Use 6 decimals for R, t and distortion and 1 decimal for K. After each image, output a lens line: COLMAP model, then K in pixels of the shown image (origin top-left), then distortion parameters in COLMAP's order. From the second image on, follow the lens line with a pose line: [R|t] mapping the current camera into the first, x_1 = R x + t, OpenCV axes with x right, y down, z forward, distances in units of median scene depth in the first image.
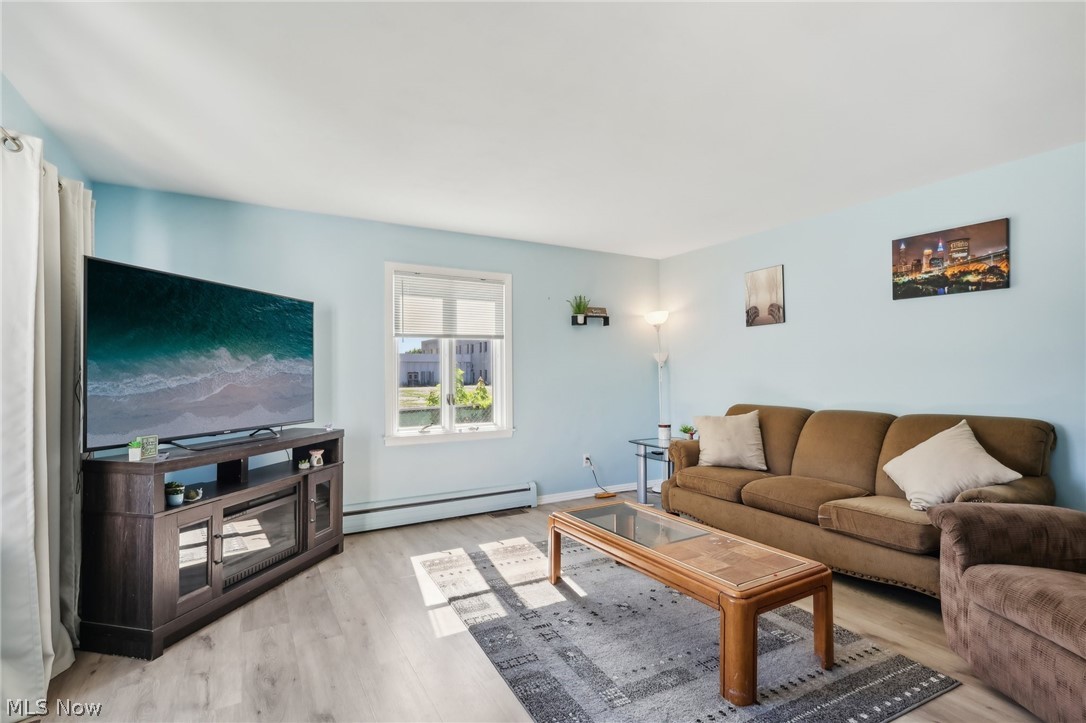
lens RADIAL K [[525.9, 0, 538.0], [0, 525.9, 361.7], [0, 0, 1]] dist [-0.000856, 0.002726]
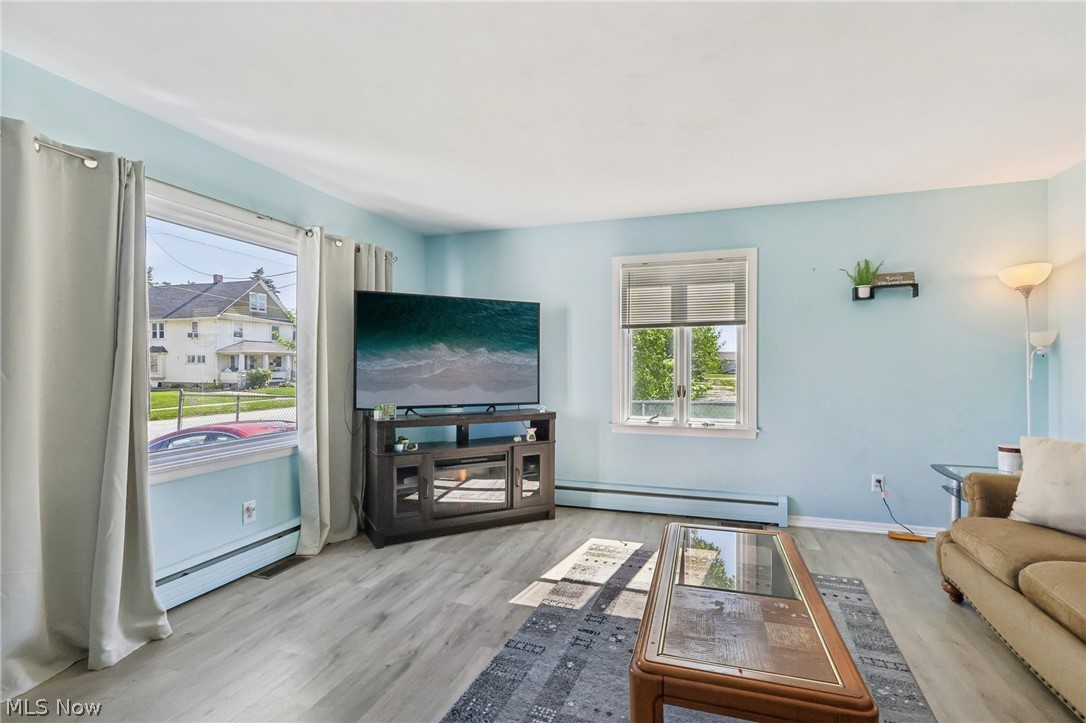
lens RADIAL K [[525.9, 0, 549.3], [0, 525.9, 366.3], [0, 0, 1]] dist [-0.000856, 0.002726]
pose [[0.657409, 0.006605, -0.753505, 0.478372], [0.010219, 0.999791, 0.017679, 0.008596], [0.753464, -0.019322, 0.657205, 0.243083]]
